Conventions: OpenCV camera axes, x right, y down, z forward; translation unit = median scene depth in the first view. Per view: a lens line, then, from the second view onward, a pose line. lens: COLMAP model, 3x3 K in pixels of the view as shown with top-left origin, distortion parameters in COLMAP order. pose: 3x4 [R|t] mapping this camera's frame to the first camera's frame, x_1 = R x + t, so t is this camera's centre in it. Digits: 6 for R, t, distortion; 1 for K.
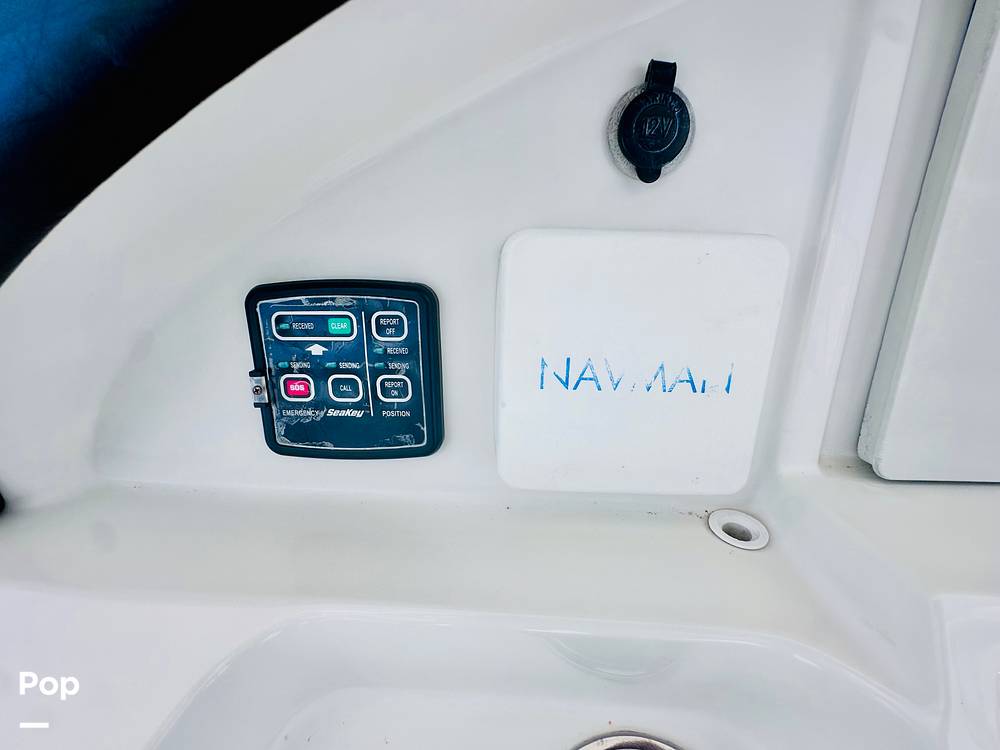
lens RADIAL K [[405.1, 0, 500.0], [0, 405.1, 375.0], [0, 0, 1]] dist [-0.006649, 0.000560]
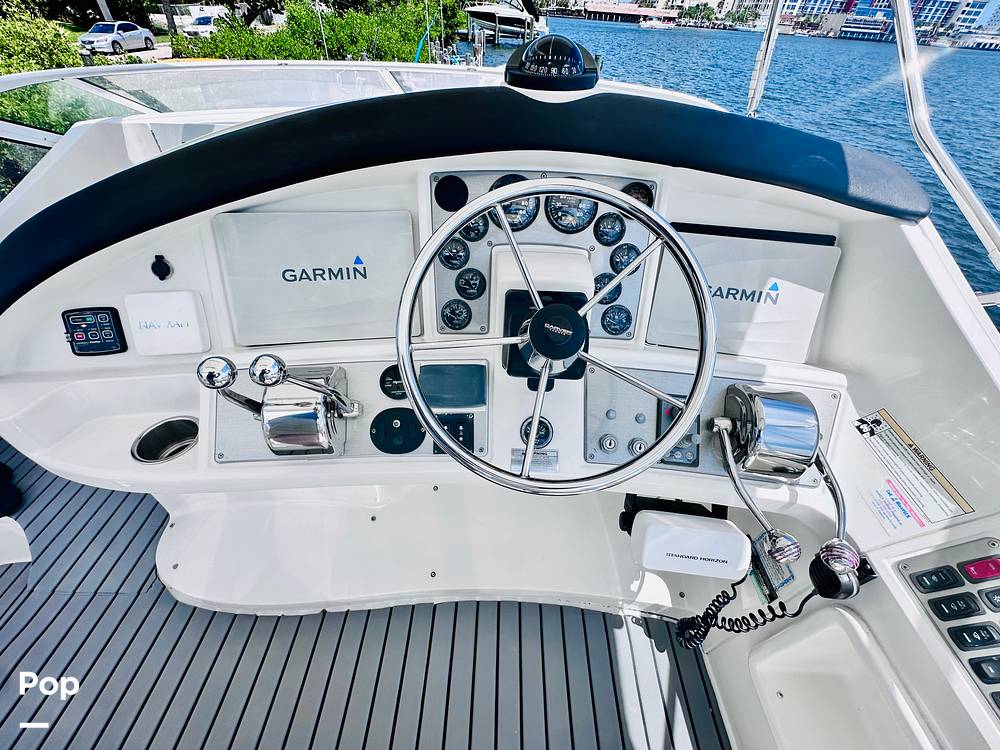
lens RADIAL K [[399.8, 0, 500.1], [0, 399.8, 376.2], [0, 0, 1]] dist [0.000578, 0.000368]
pose [[0.984872, -0.100768, 0.140971, 2.941497], [0.107877, 0.993203, -0.043713, 1.034888], [-0.135608, 0.058259, 0.989048, -3.378790]]
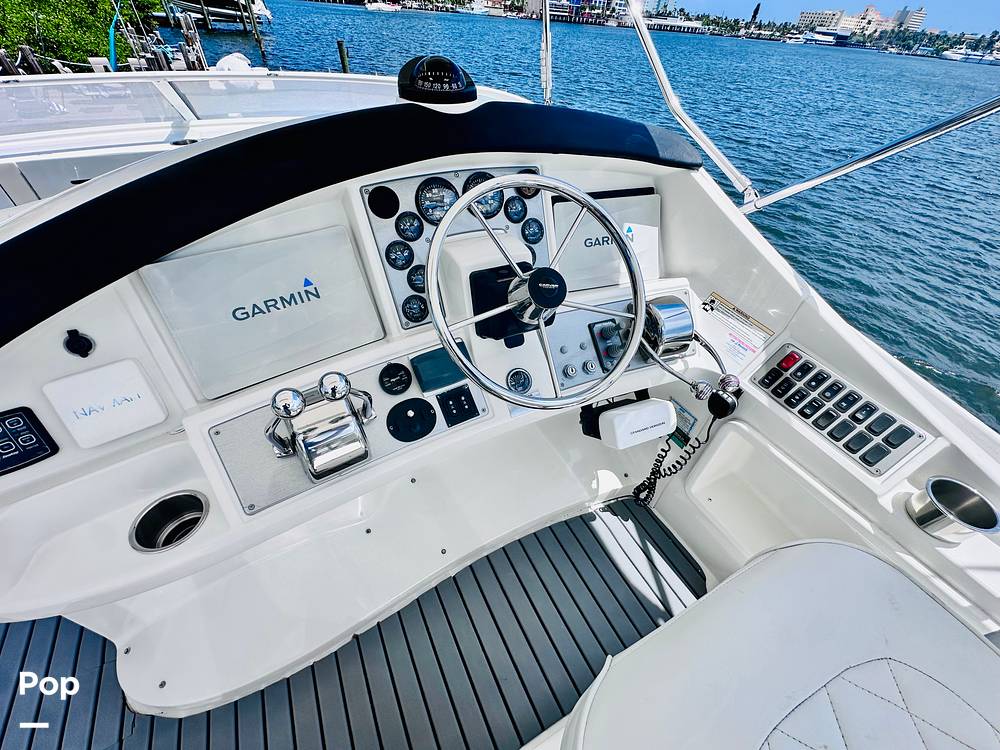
lens RADIAL K [[400.4, 0, 500.0], [0, 400.4, 375.0], [0, 0, 1]] dist [0.000956, 0.000521]
pose [[0.785343, -0.403558, 0.469444, 1.426589], [0.419529, 0.904573, 0.075780, 0.920704], [-0.455228, 0.137432, 0.879704, -3.658046]]
